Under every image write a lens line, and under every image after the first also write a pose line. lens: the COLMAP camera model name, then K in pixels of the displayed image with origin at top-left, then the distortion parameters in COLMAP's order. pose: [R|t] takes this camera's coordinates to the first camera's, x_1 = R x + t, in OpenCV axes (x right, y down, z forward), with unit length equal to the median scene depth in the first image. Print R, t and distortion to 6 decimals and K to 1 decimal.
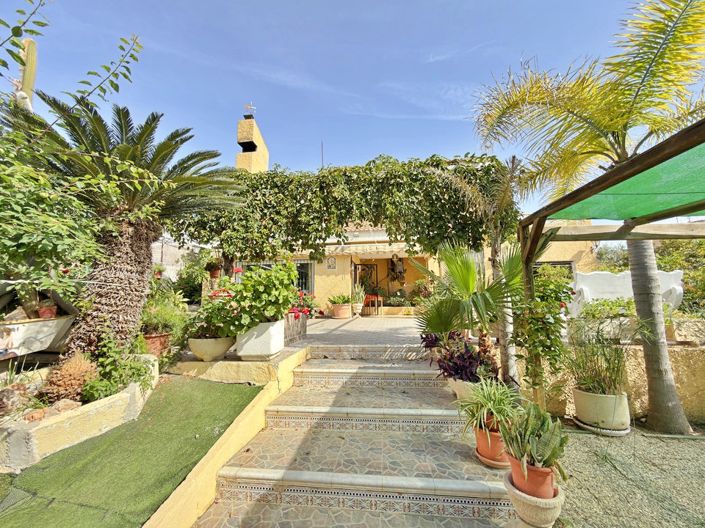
lens RADIAL K [[279.8, 0, 352.5], [0, 279.8, 264.0], [0, 0, 1]] dist [-0.000021, 0.000148]
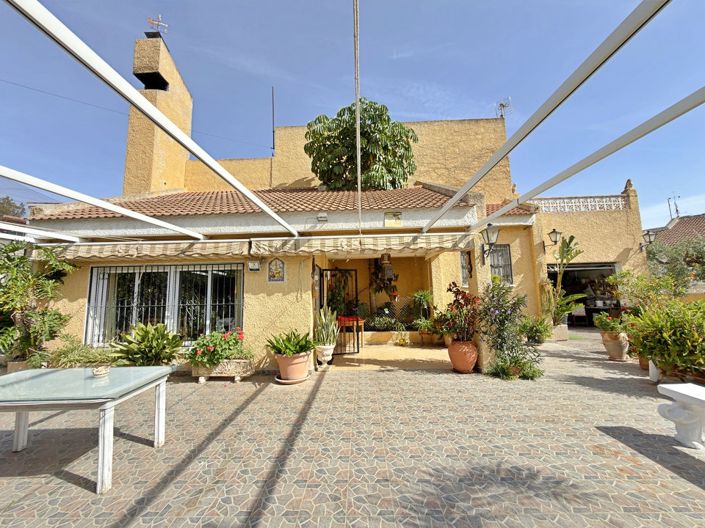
lens RADIAL K [[279.8, 0, 352.5], [0, 279.8, 264.0], [0, 0, 1]] dist [-0.000021, 0.000148]
pose [[0.993124, -0.001331, 0.117063, 0.020660], [-0.001488, 0.999711, 0.023986, -0.077894], [-0.117061, -0.023995, 0.992835, 1.232361]]
